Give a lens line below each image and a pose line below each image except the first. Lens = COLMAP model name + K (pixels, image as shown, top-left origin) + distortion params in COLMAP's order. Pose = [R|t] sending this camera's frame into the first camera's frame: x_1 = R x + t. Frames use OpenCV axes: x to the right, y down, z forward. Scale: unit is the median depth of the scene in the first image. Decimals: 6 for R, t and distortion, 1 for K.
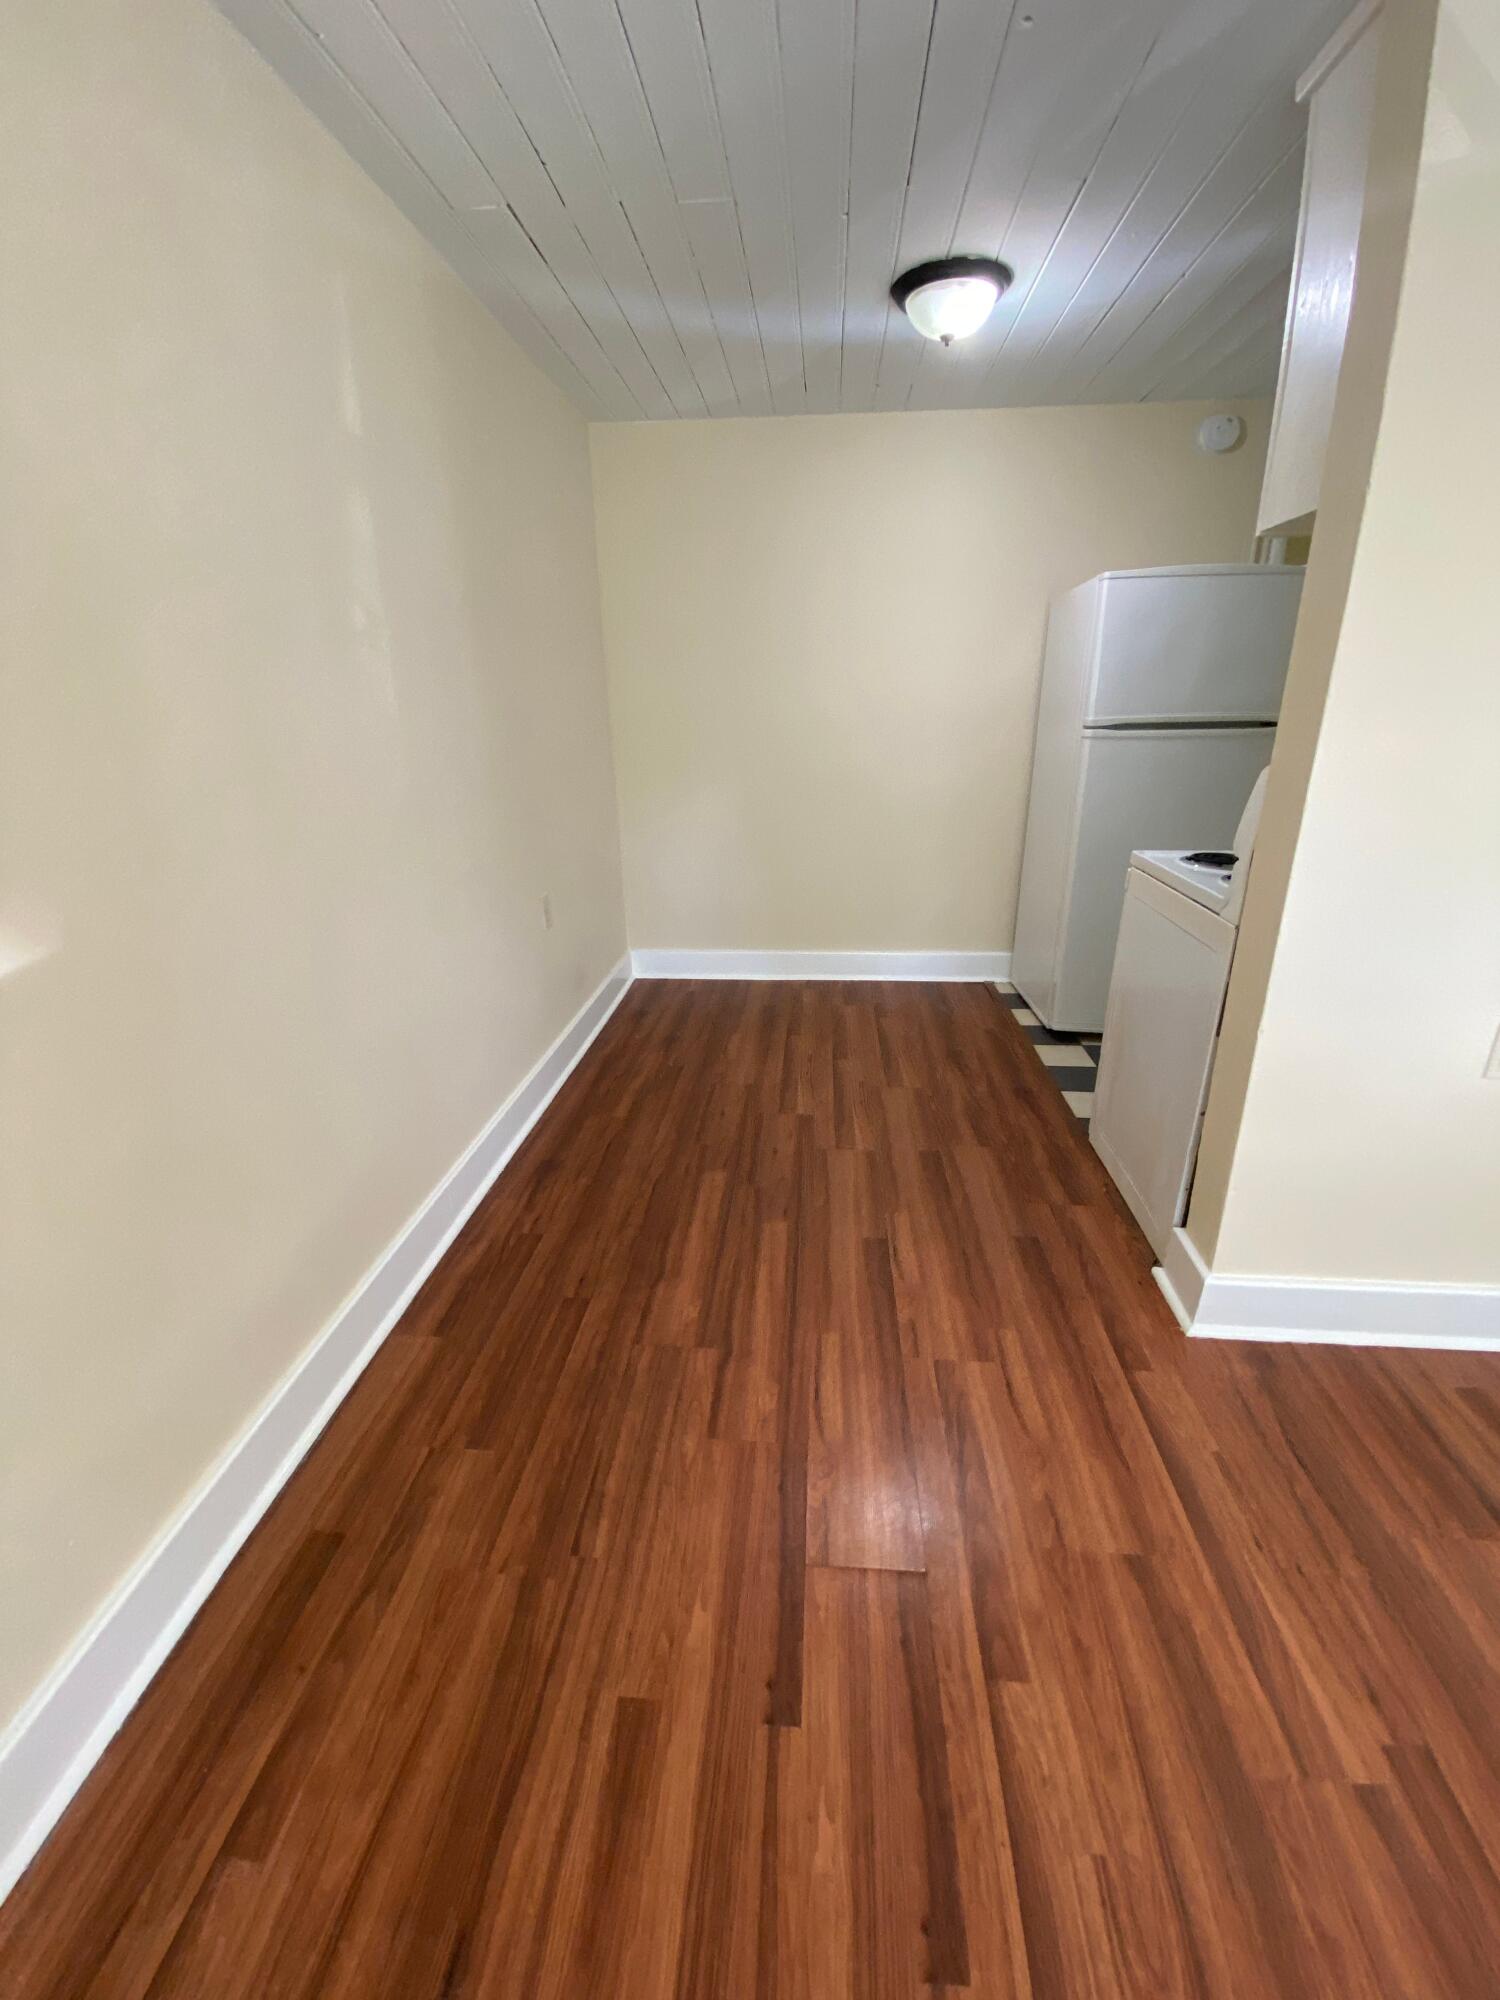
lens RADIAL K [[804.8, 0, 753.0], [0, 804.8, 991.8], [0, 0, 1]] dist [0.007620, -0.016848]
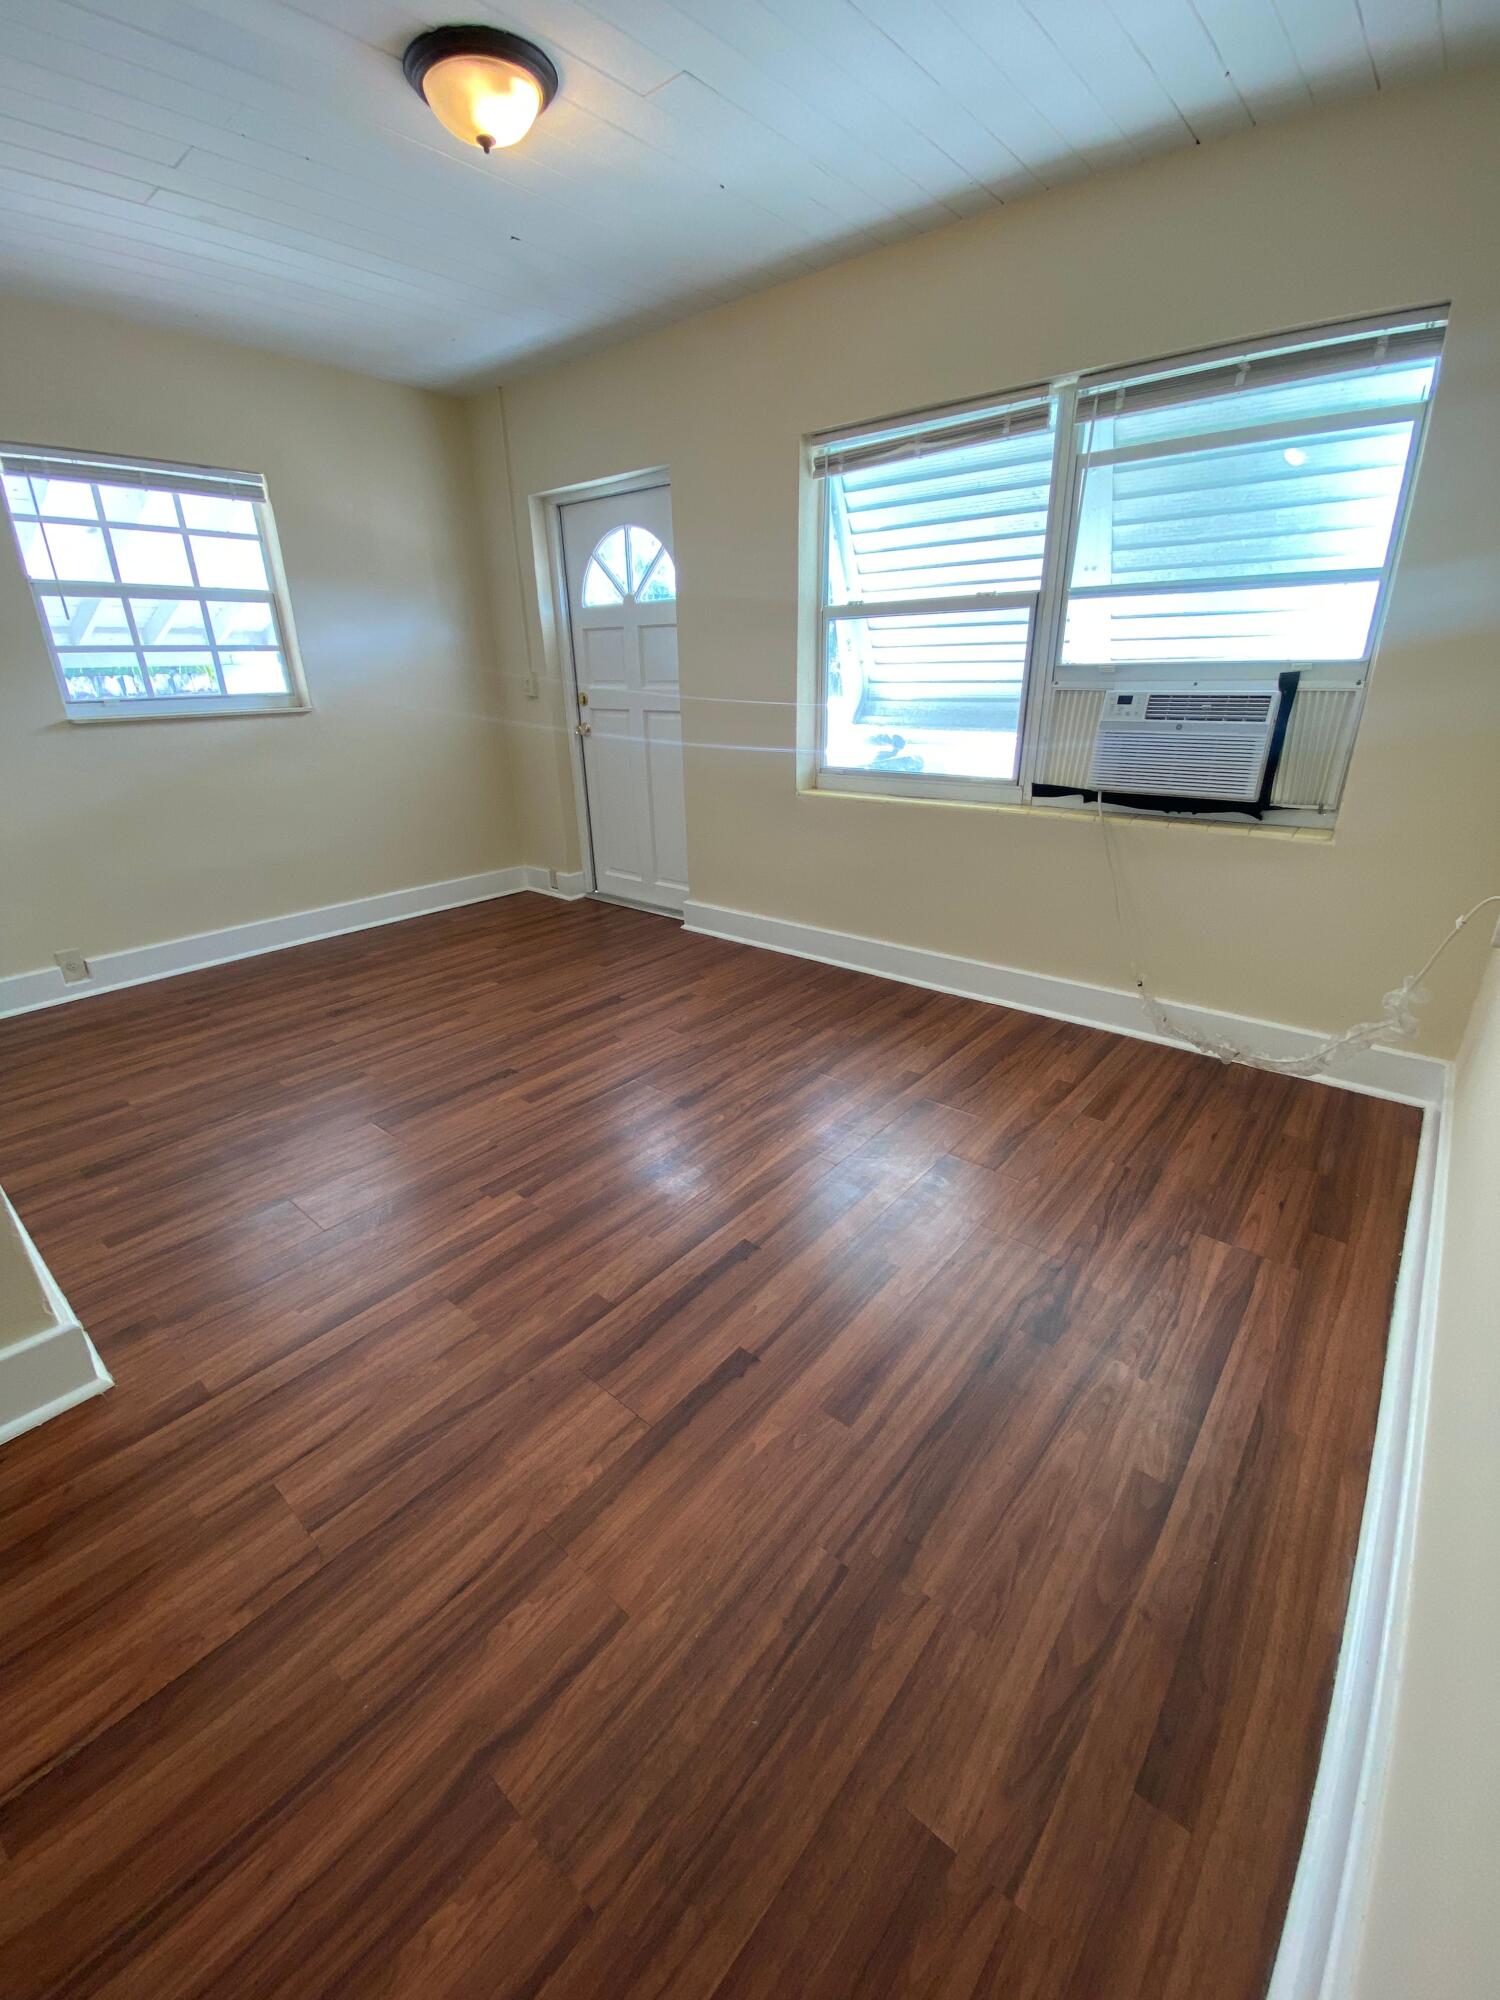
lens RADIAL K [[804.8, 0, 753.0], [0, 804.8, 991.8], [0, 0, 1]] dist [0.007620, -0.016848]
pose [[-0.819433, -0.183644, 0.542958, -0.473074], [0.219161, 0.774913, 0.592856, -0.295113], [-0.529620, 0.604802, -0.594742, 1.135711]]
